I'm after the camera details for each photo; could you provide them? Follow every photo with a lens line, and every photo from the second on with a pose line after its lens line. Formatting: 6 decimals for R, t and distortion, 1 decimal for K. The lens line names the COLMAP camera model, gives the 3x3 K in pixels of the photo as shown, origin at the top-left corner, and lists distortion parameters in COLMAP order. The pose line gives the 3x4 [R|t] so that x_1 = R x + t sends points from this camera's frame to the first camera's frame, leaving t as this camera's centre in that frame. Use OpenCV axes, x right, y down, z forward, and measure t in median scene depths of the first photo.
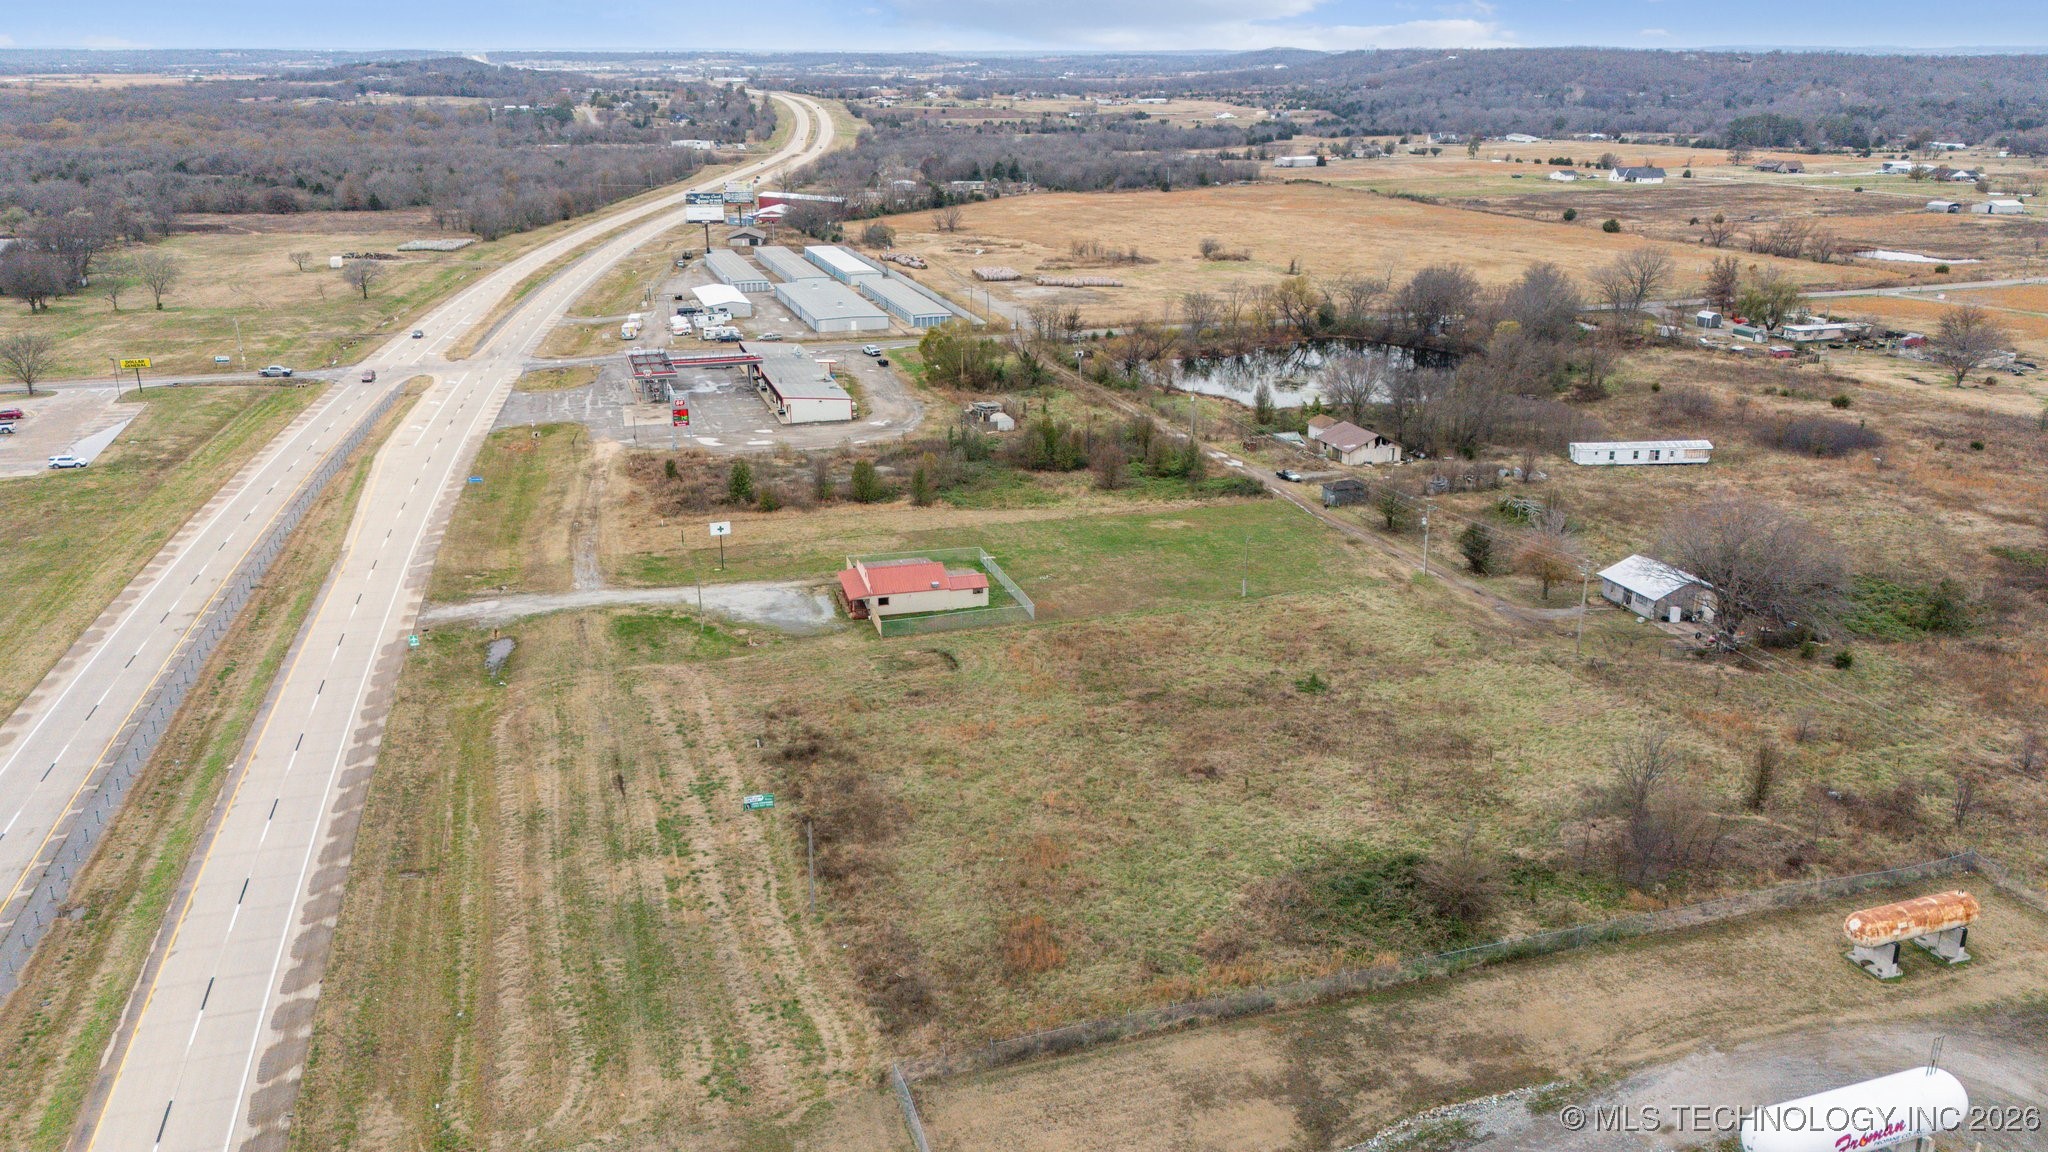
lens RADIAL K [[1528.6, 0, 1037.8], [0, 1528.6, 571.2], [0, 0, 1]] dist [0.088497, -0.103786]
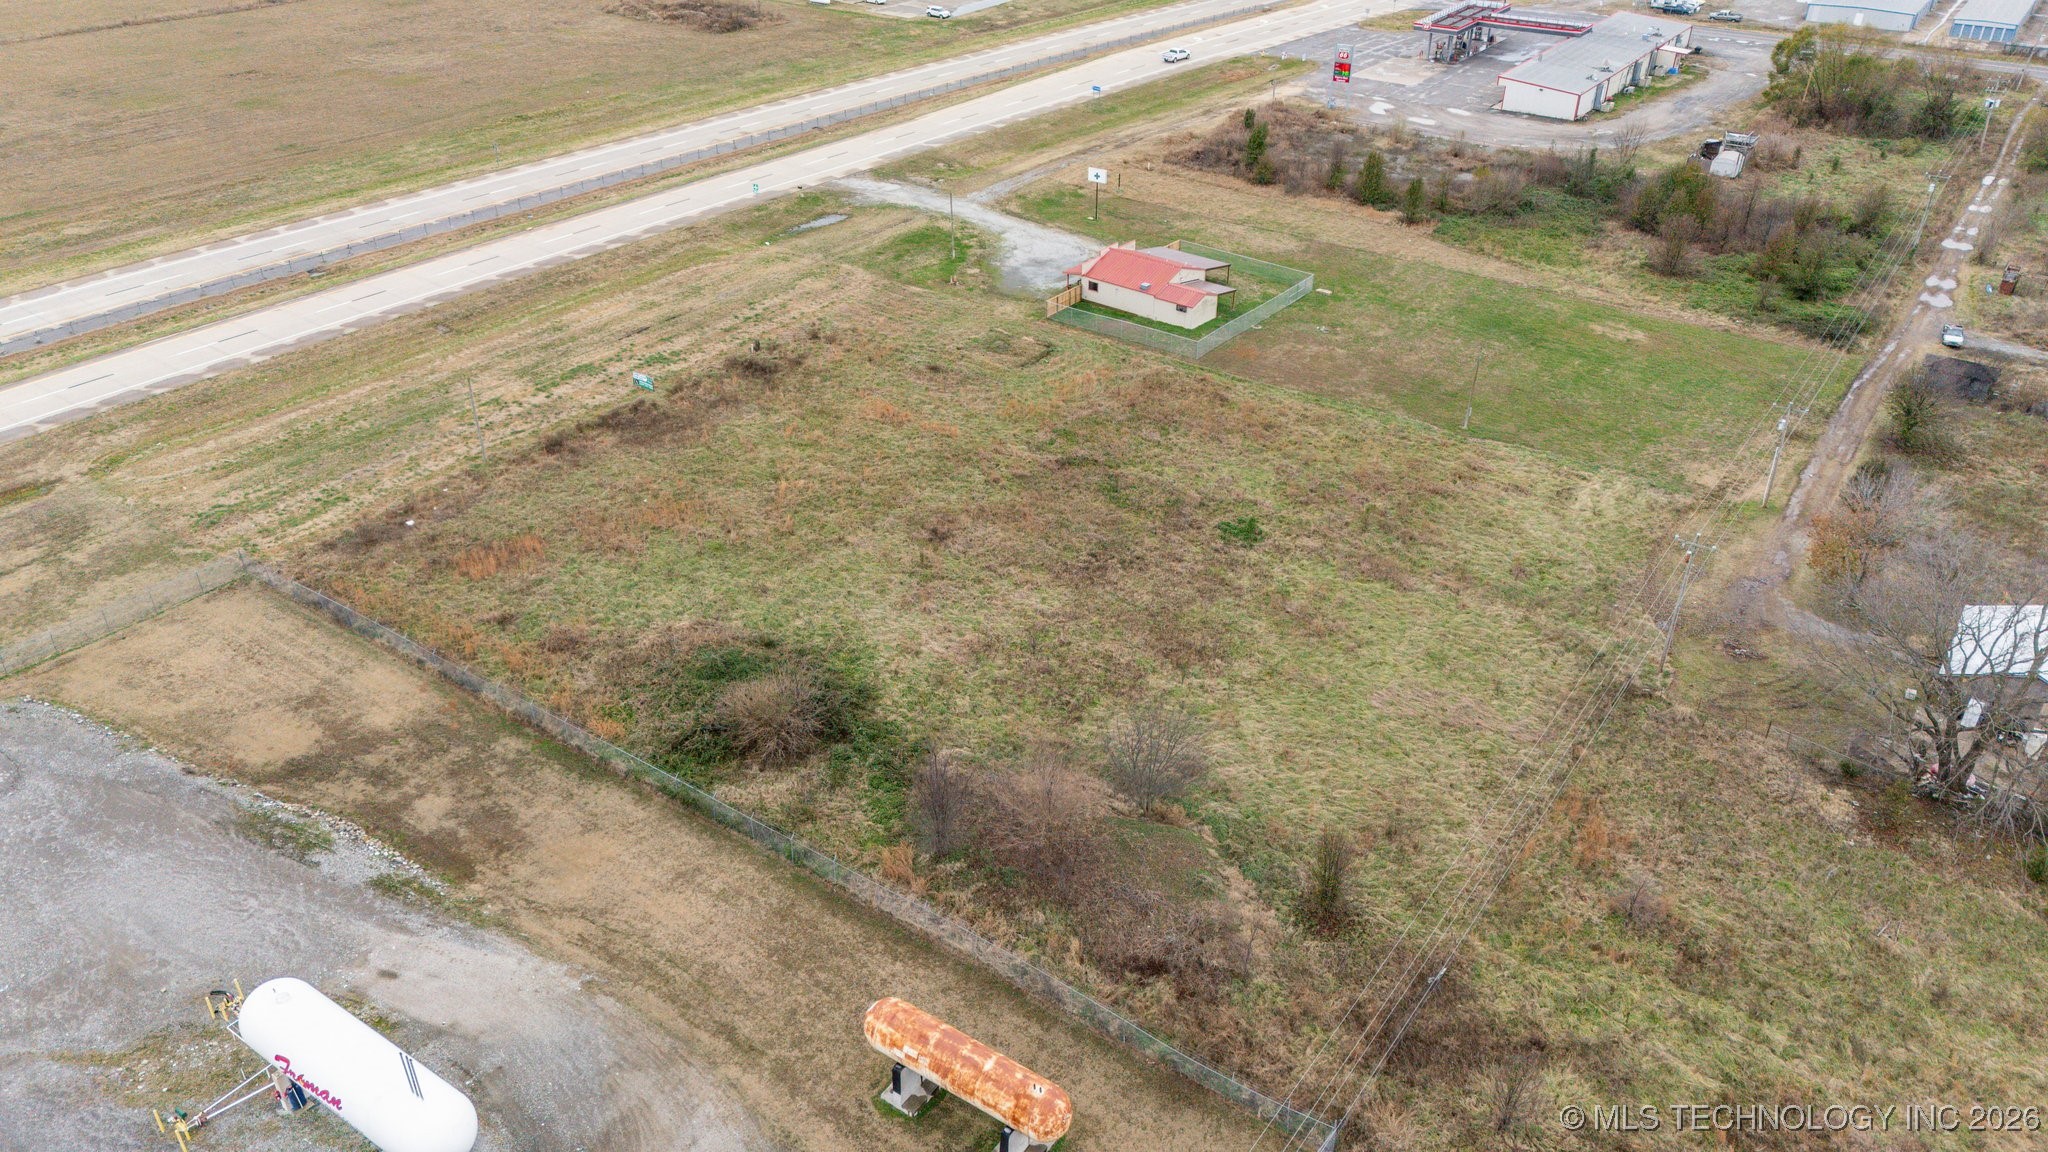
lens RADIAL K [[1464.7, 0, 1004.1], [0, 1464.7, 625.7], [0, 0, 1]] dist [0.078237, -0.075756]
pose [[0.584105, 0.447411, -0.677234, 0.653657], [-0.260657, 0.893564, 0.365515, -0.125207], [0.768687, -0.036973, 0.638556, 0.449870]]
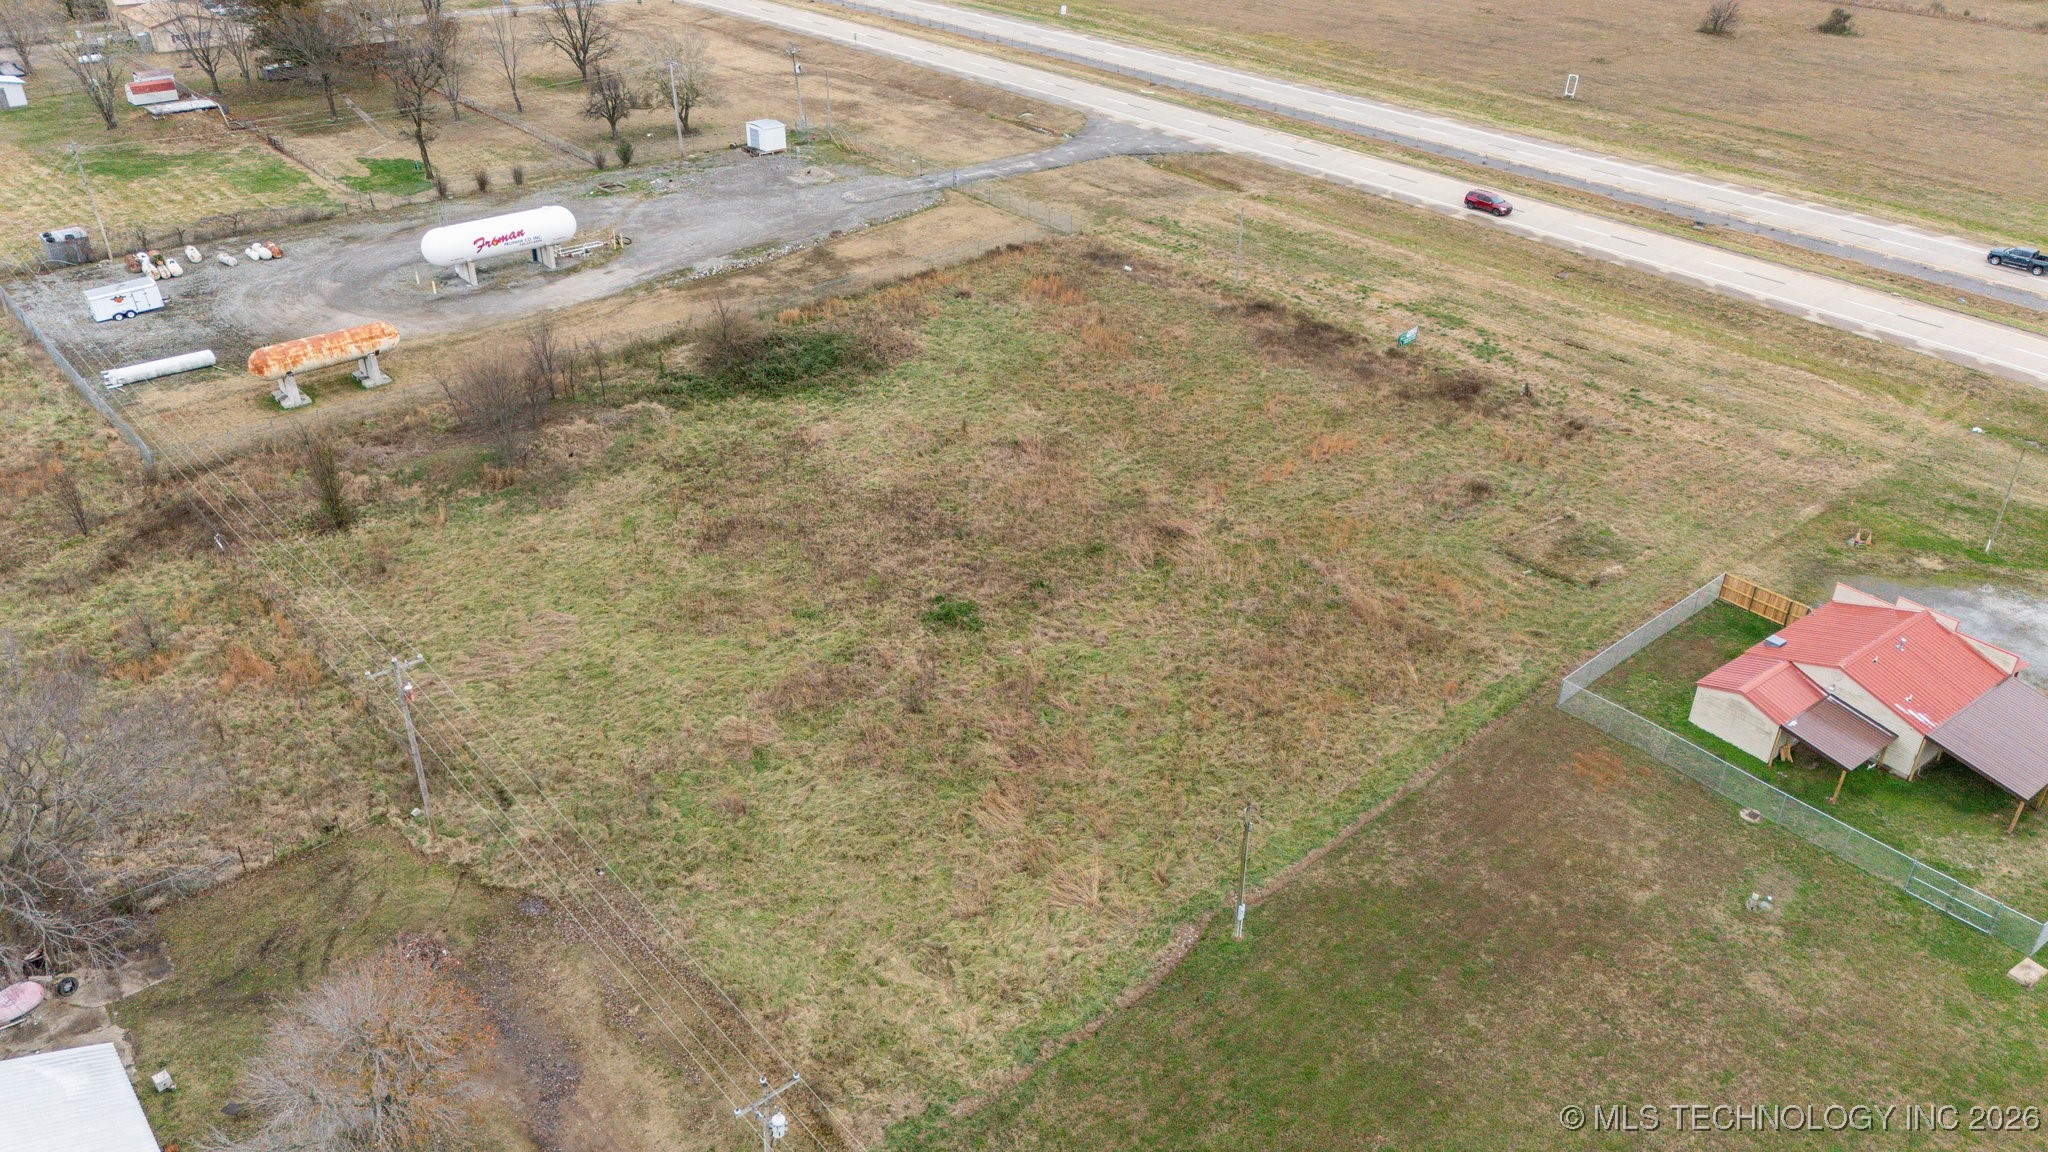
lens RADIAL K [[1512.1, 0, 1033.7], [0, 1512.1, 580.5], [0, 0, 1]] dist [0.087129, -0.088477]
pose [[-0.922404, 0.183592, -0.339802, 0.358886], [-0.134701, 0.671641, 0.728529, -0.379060], [0.361977, 0.717770, -0.594794, 1.400713]]
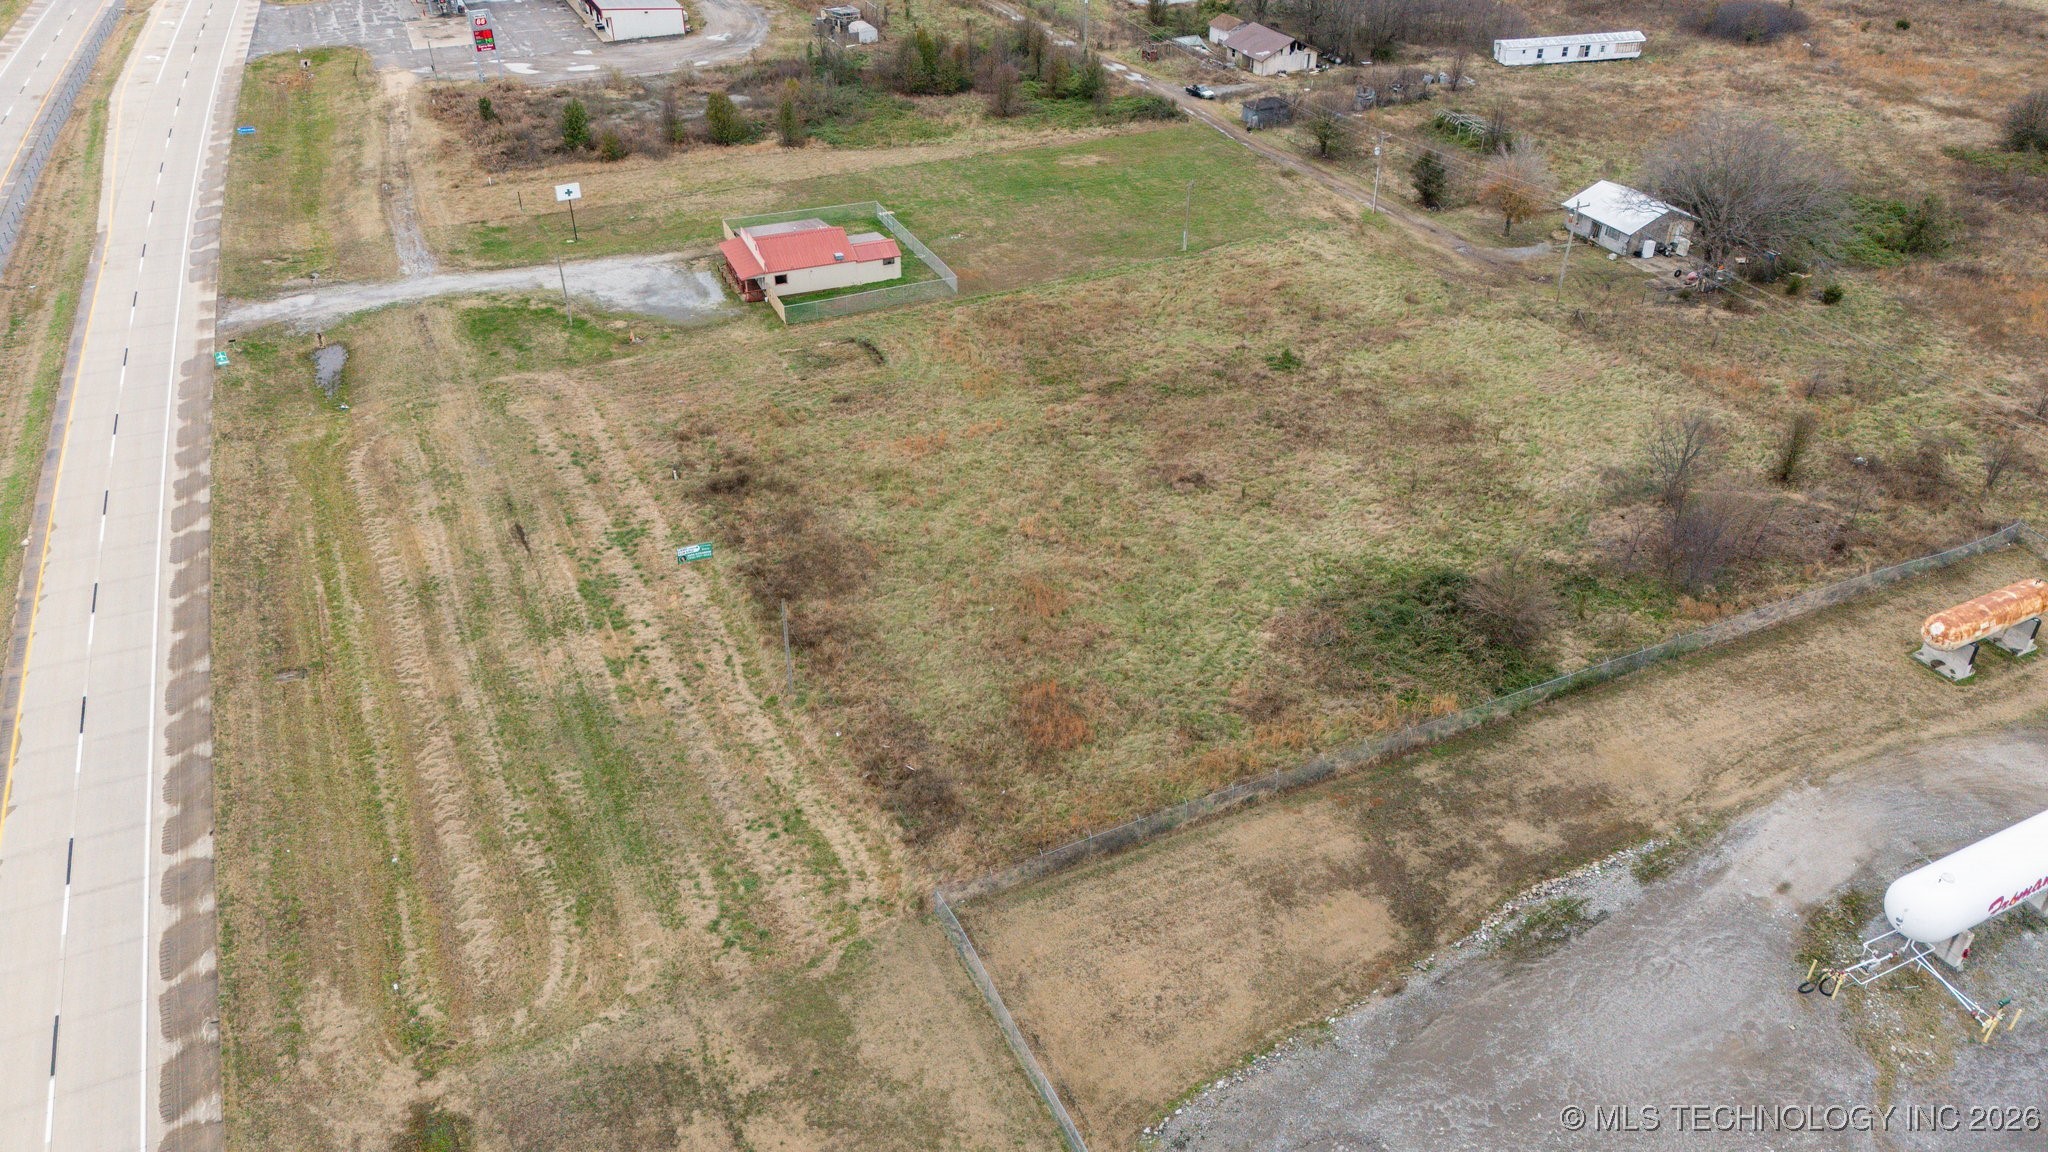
lens RADIAL K [[1512.1, 0, 1033.7], [0, 1512.1, 580.5], [0, 0, 1]] dist [0.087129, -0.088477]
pose [[0.991929, -0.069478, 0.106067, -0.073160], [0.038820, 0.962749, 0.267597, -0.047354], [-0.120708, -0.261320, 0.957675, 0.137624]]
